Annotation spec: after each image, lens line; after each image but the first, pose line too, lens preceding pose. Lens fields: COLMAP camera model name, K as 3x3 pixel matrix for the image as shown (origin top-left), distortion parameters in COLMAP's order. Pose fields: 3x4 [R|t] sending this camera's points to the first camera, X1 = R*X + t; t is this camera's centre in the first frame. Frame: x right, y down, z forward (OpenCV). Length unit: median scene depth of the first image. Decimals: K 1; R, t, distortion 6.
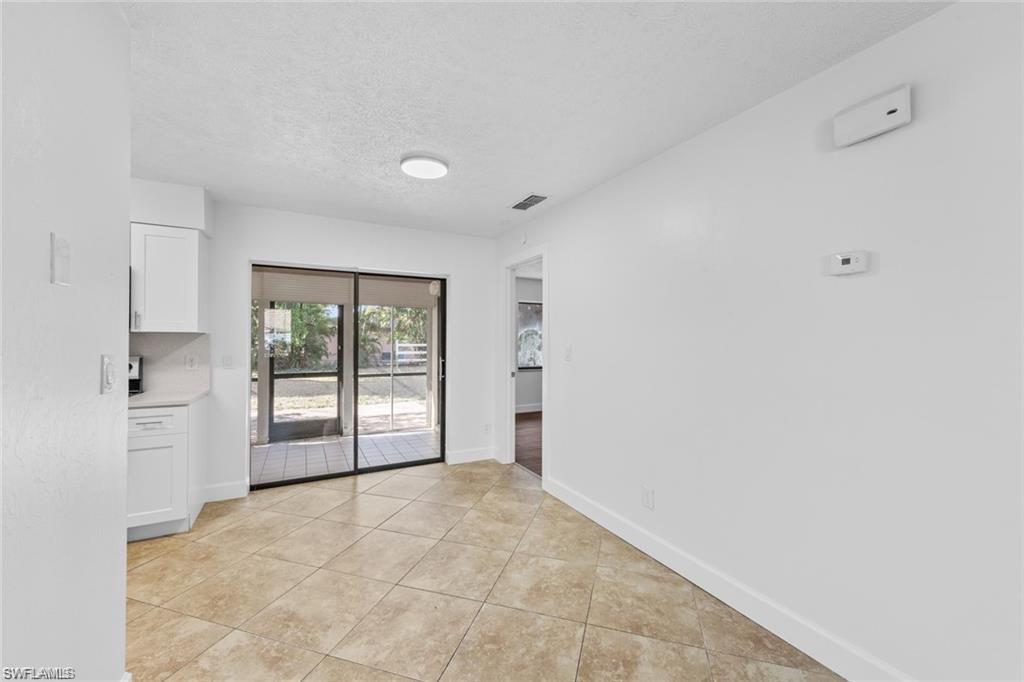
lens RADIAL K [[402.4, 0, 512.8], [0, 402.4, 335.9], [0, 0, 1]] dist [0.010320, -0.002214]
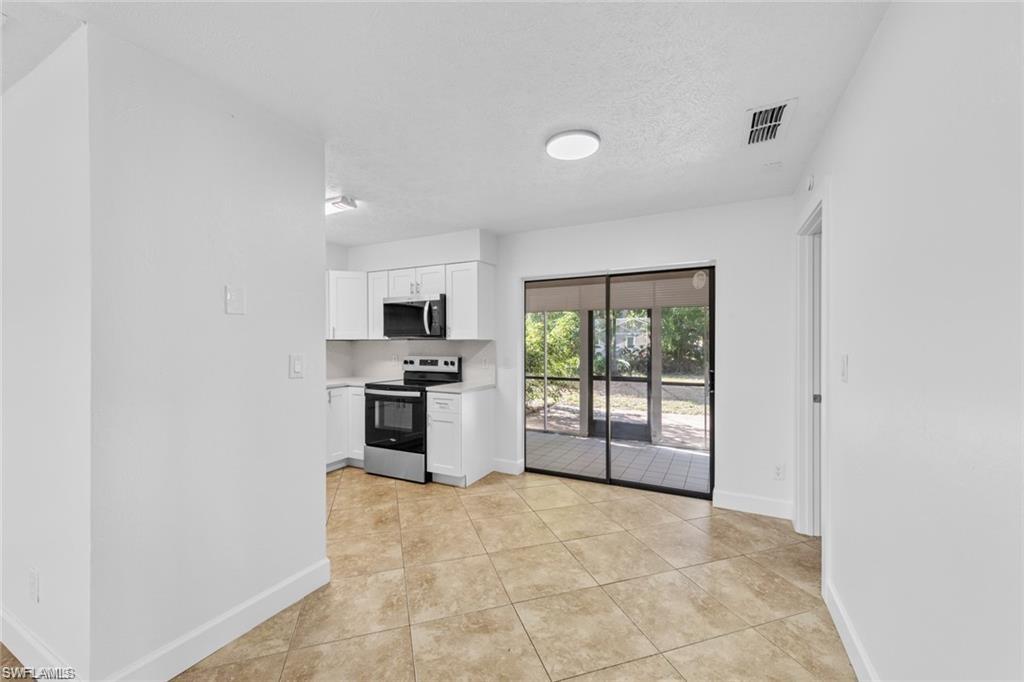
lens RADIAL K [[402.4, 0, 512.3], [0, 402.4, 344.7], [0, 0, 1]] dist [0.010320, -0.002214]
pose [[0.576784, -0.001520, -0.816896, 0.318647], [0.009009, 0.999949, 0.004501, 0.003280], [0.816847, -0.009956, 0.576768, 0.302762]]
